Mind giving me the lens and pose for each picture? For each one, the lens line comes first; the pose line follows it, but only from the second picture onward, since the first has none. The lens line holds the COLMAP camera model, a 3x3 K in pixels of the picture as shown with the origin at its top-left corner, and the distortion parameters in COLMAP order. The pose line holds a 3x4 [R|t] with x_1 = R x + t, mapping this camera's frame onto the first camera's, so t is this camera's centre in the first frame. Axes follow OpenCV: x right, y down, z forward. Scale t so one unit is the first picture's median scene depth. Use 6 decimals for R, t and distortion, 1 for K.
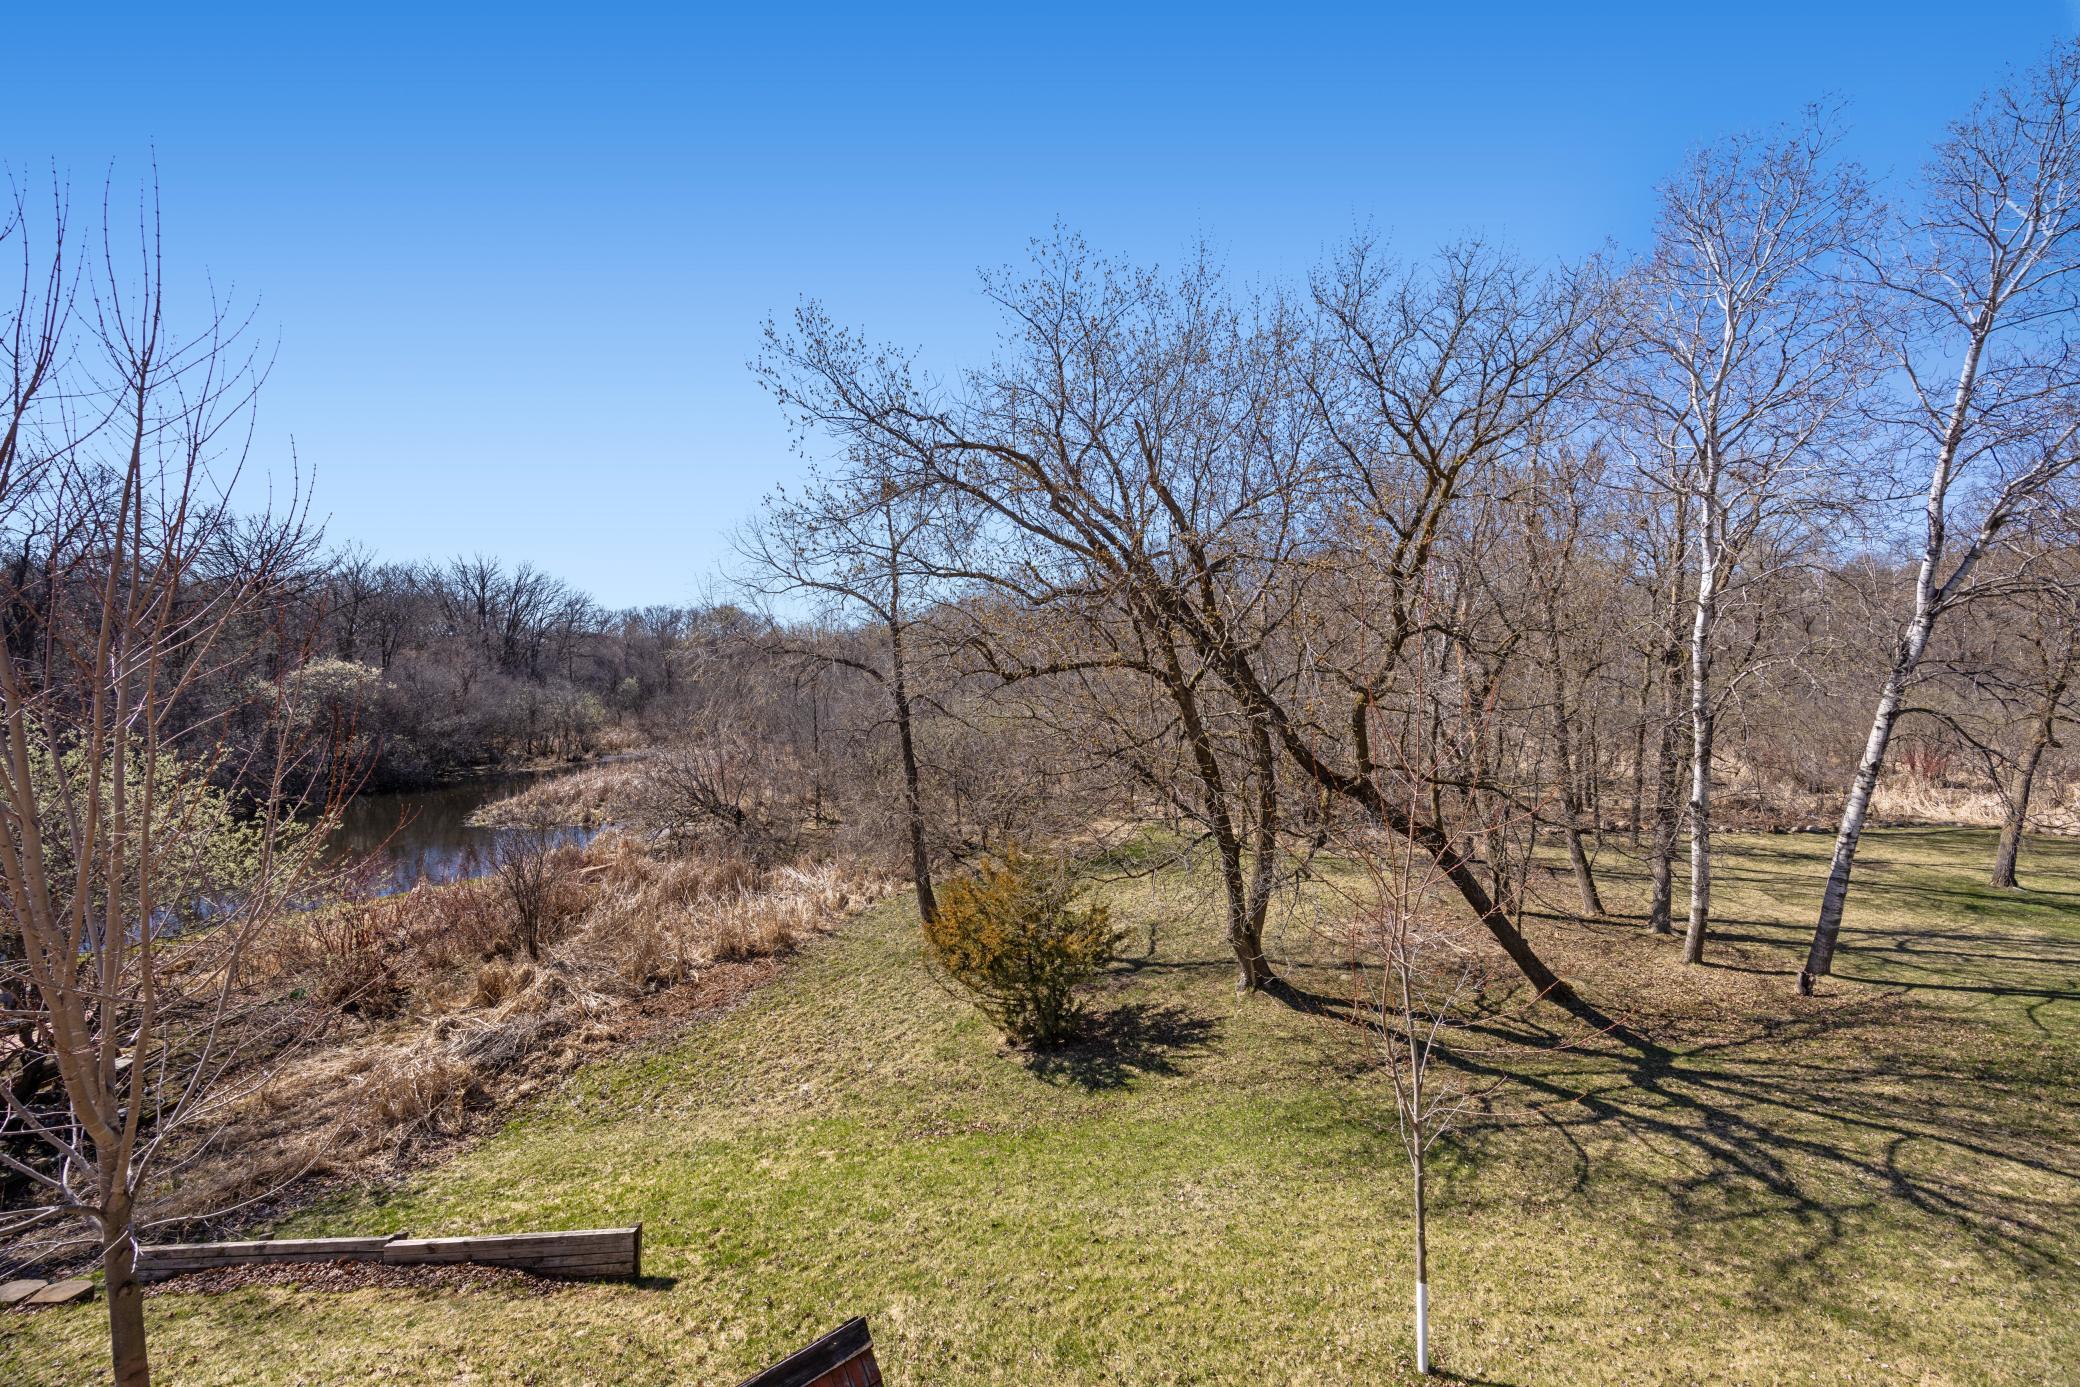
lens RADIAL K [[791.3, 0, 1039.5], [0, 791.3, 680.3], [0, 0, 1]] dist [-0.003541, -0.000143]
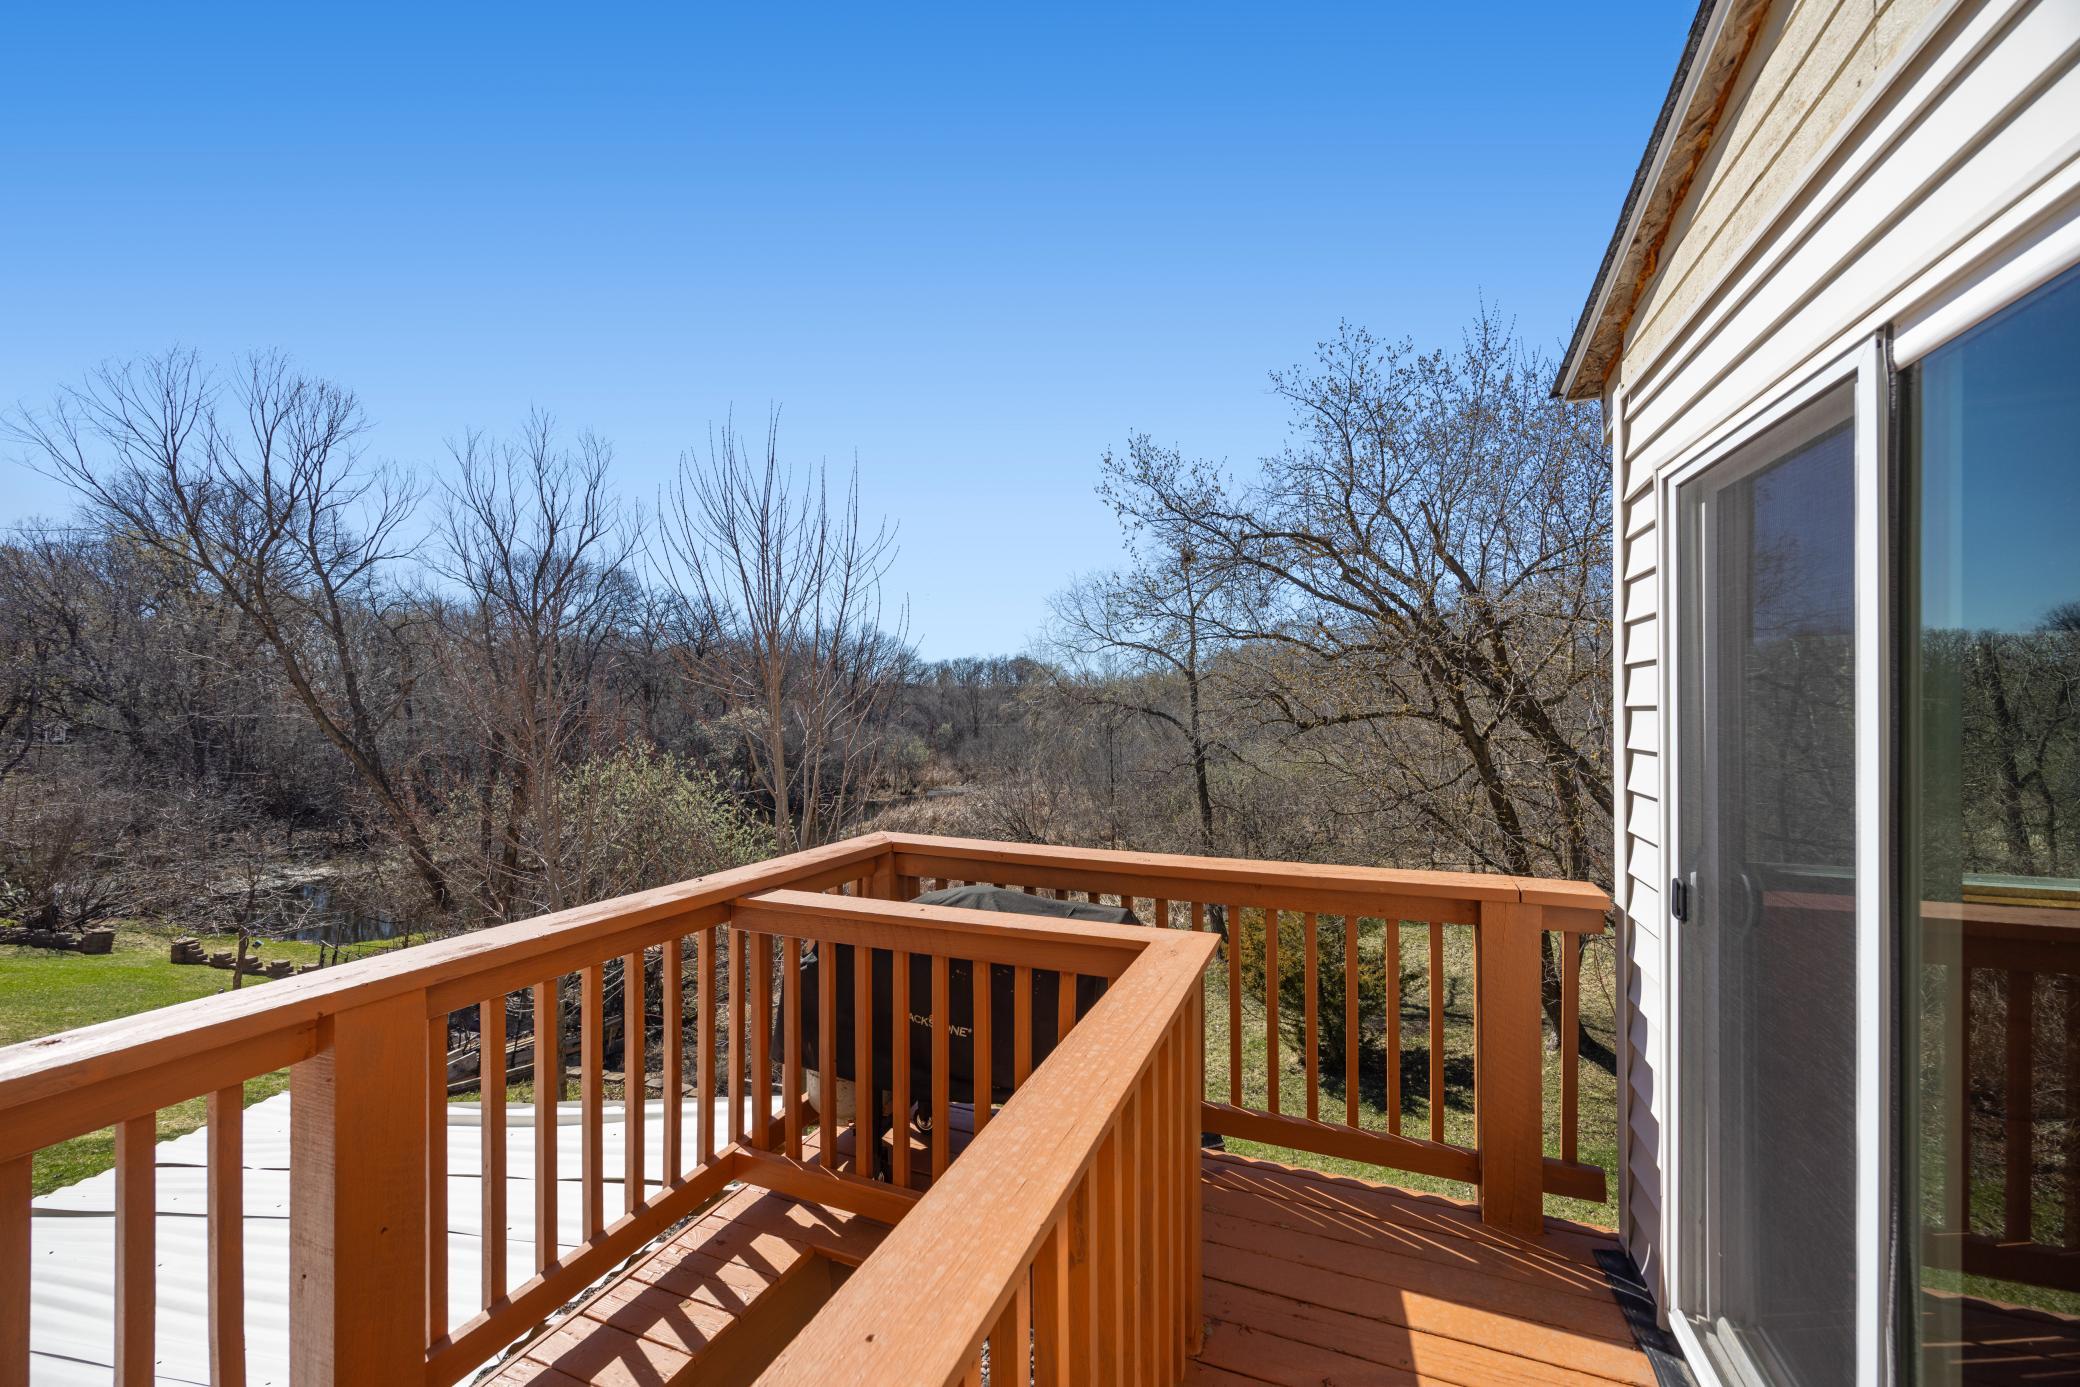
lens RADIAL K [[791.3, 0, 1038.4], [0, 791.3, 703.3], [0, 0, 1]] dist [-0.003541, -0.000143]
pose [[0.940287, -0.003825, -0.340362, -0.007617], [-0.006256, 0.999574, -0.028516, -0.001451], [0.340326, 0.028943, 0.939862, -0.183201]]
